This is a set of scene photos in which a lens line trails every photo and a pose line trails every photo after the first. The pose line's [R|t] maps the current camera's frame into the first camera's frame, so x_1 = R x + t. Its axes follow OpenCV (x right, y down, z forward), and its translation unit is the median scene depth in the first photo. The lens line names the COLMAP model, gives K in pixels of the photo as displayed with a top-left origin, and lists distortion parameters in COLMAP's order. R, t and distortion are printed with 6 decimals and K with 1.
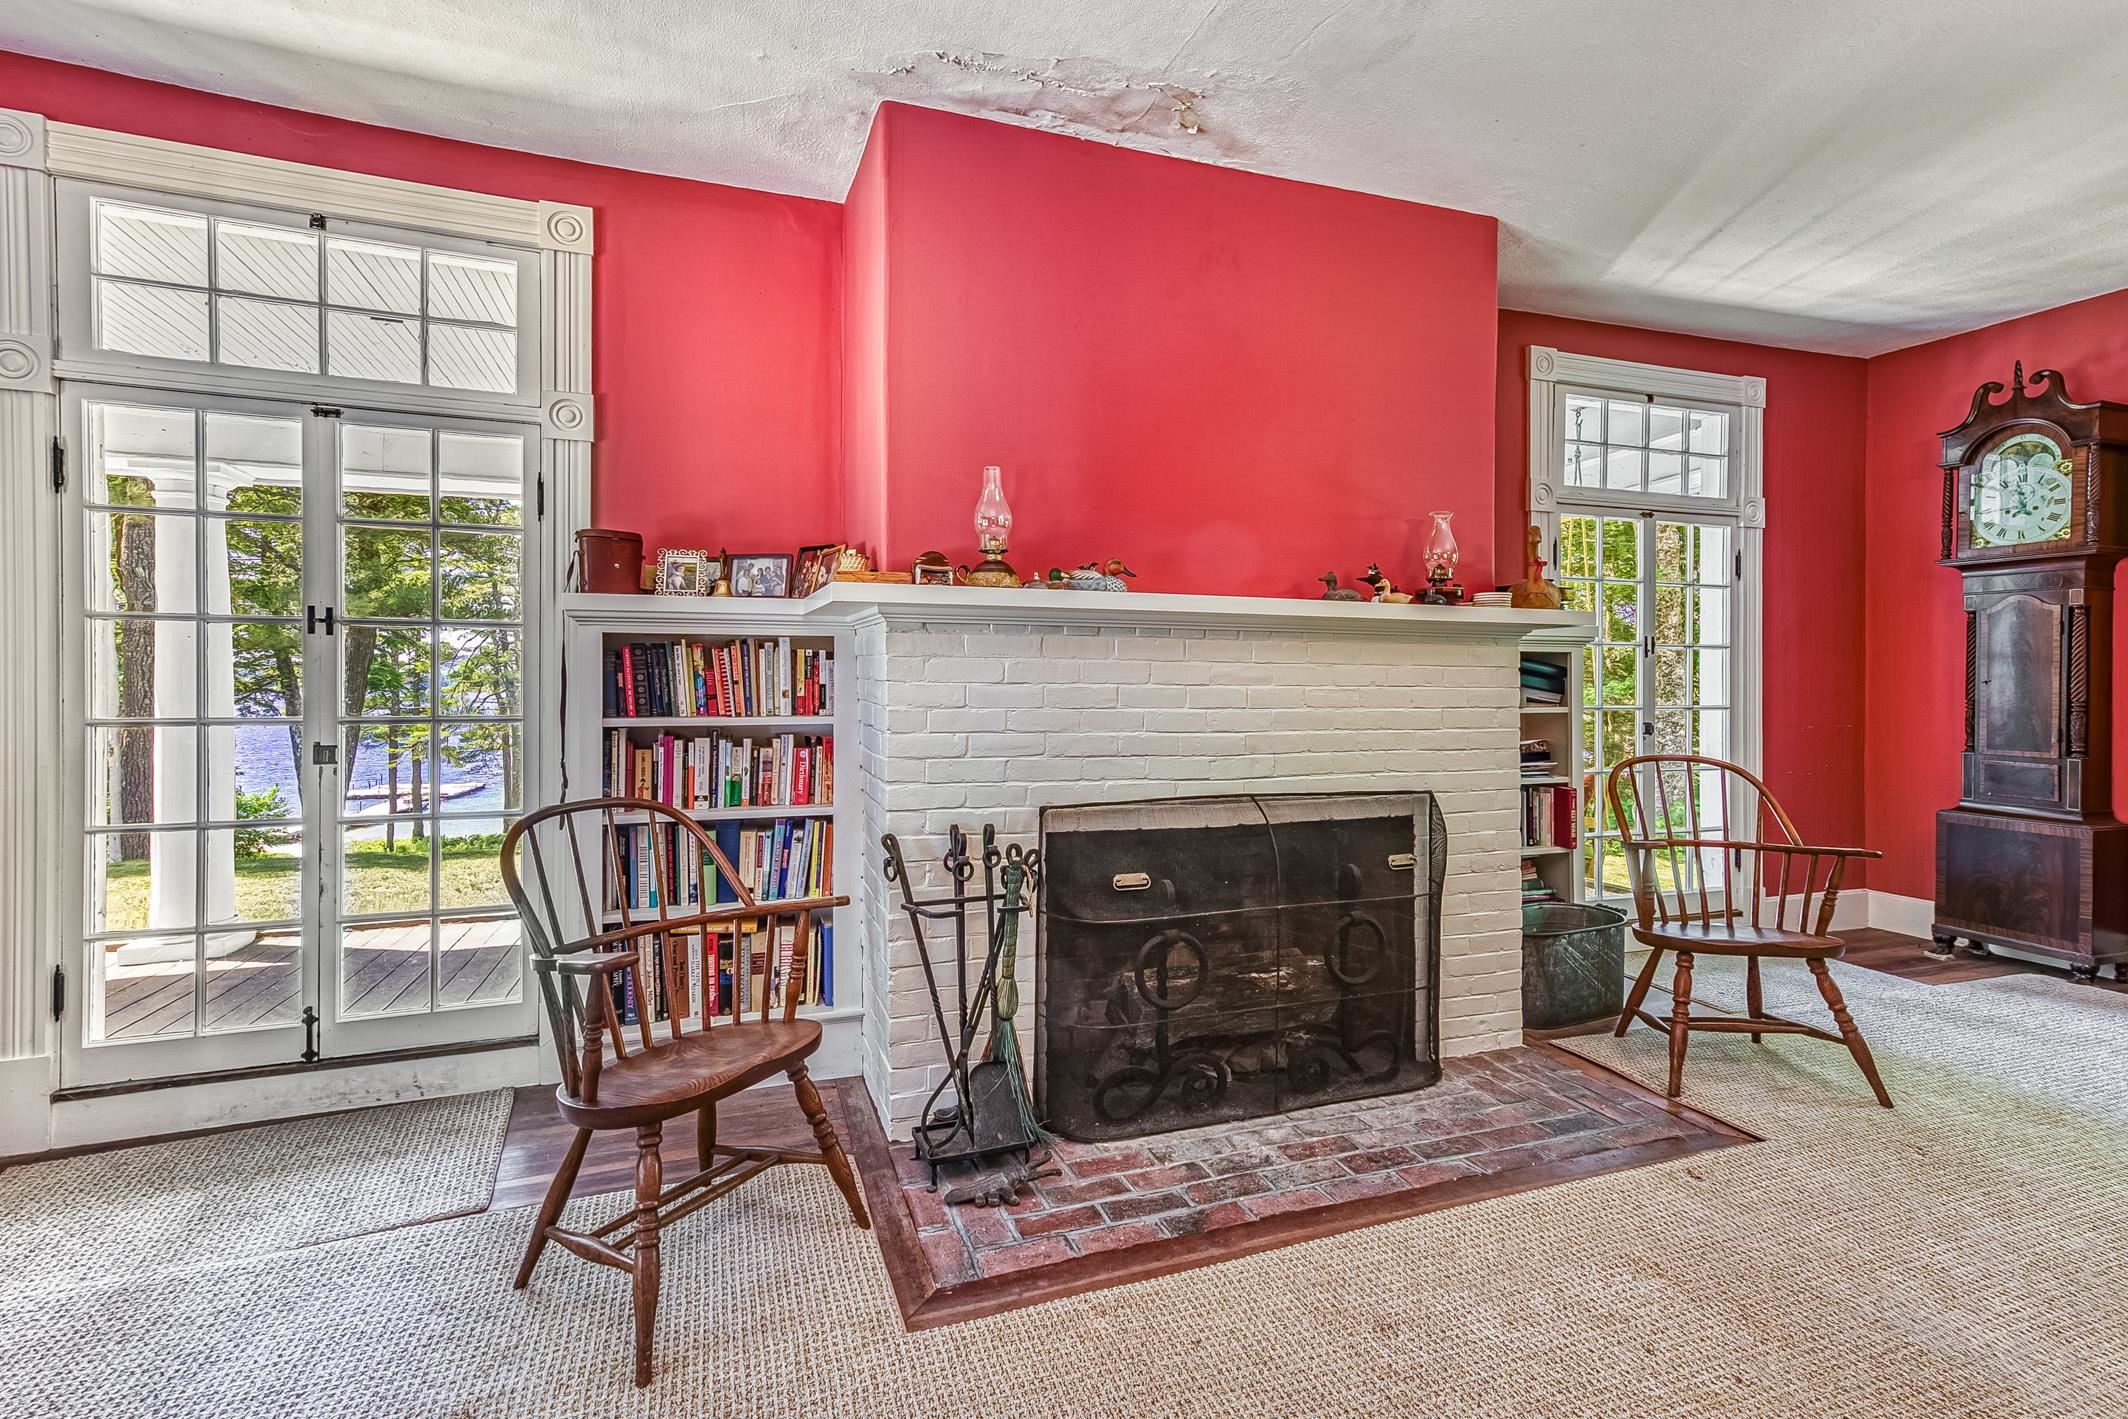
lens RADIAL K [[995.8, 0, 1063.5], [0, 995.8, 679.1], [0, 0, 1]] dist [0.021030, 0.001199]
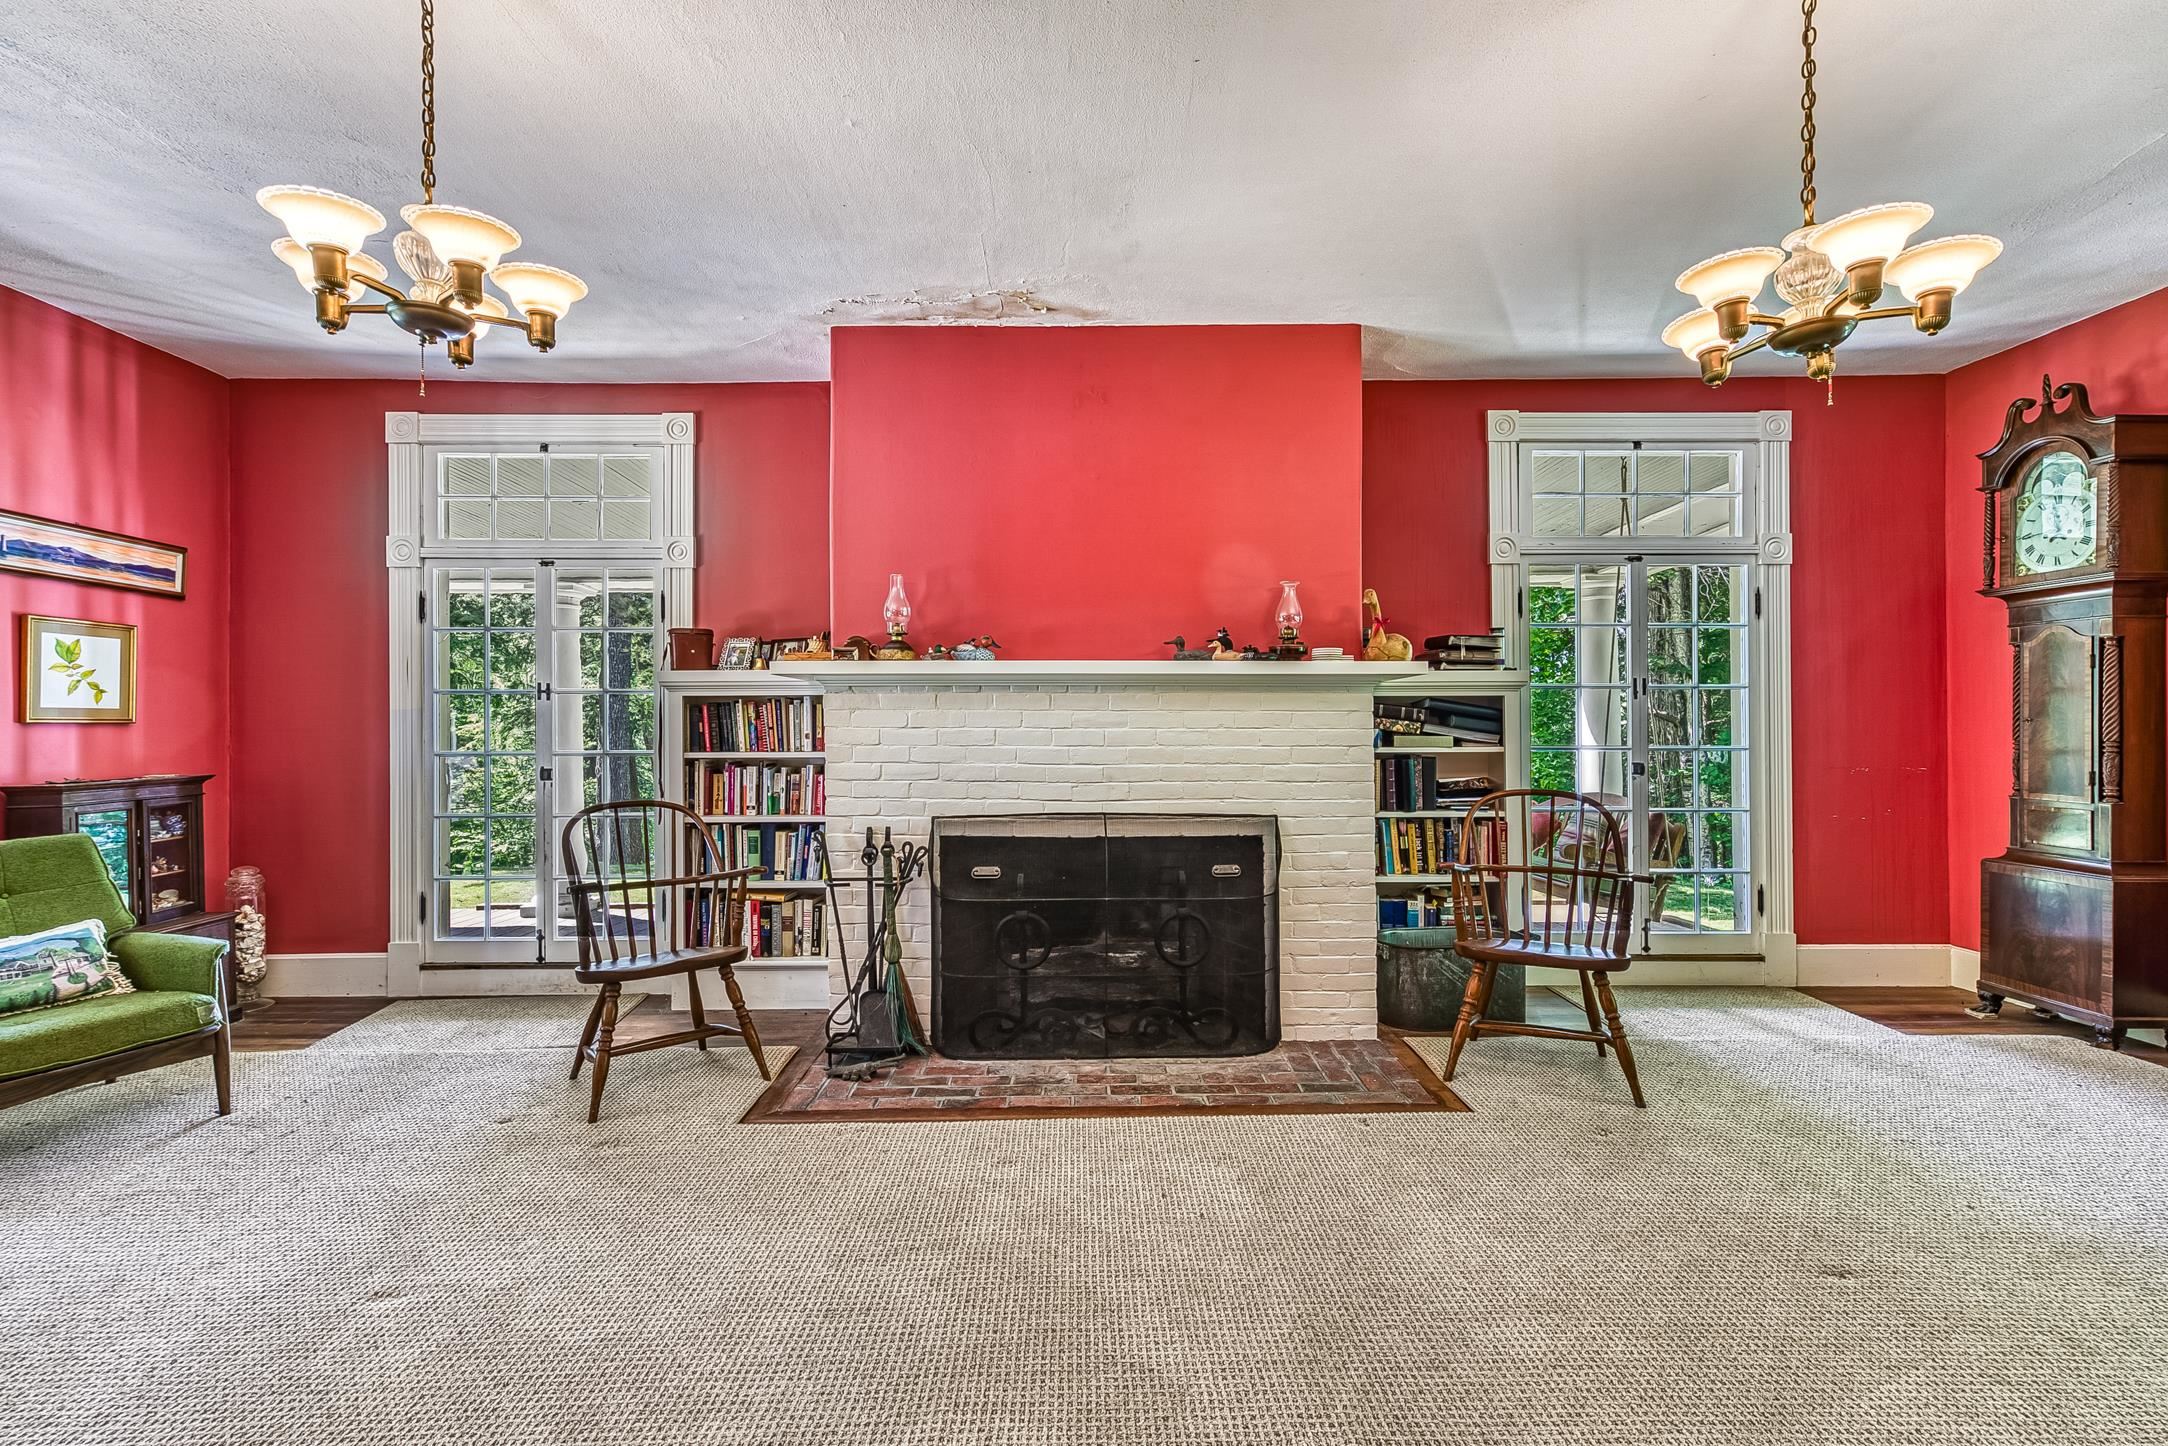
lens RADIAL K [[1020.7, 0, 1091.1], [0, 1020.7, 715.8], [0, 0, 1]] dist [-0.002699, 0.009514]
pose [[0.943708, -0.009440, -0.330646, 0.601180], [0.006939, 0.999938, -0.008741, 0.001497], [0.330708, 0.005955, 0.943714, -0.244165]]
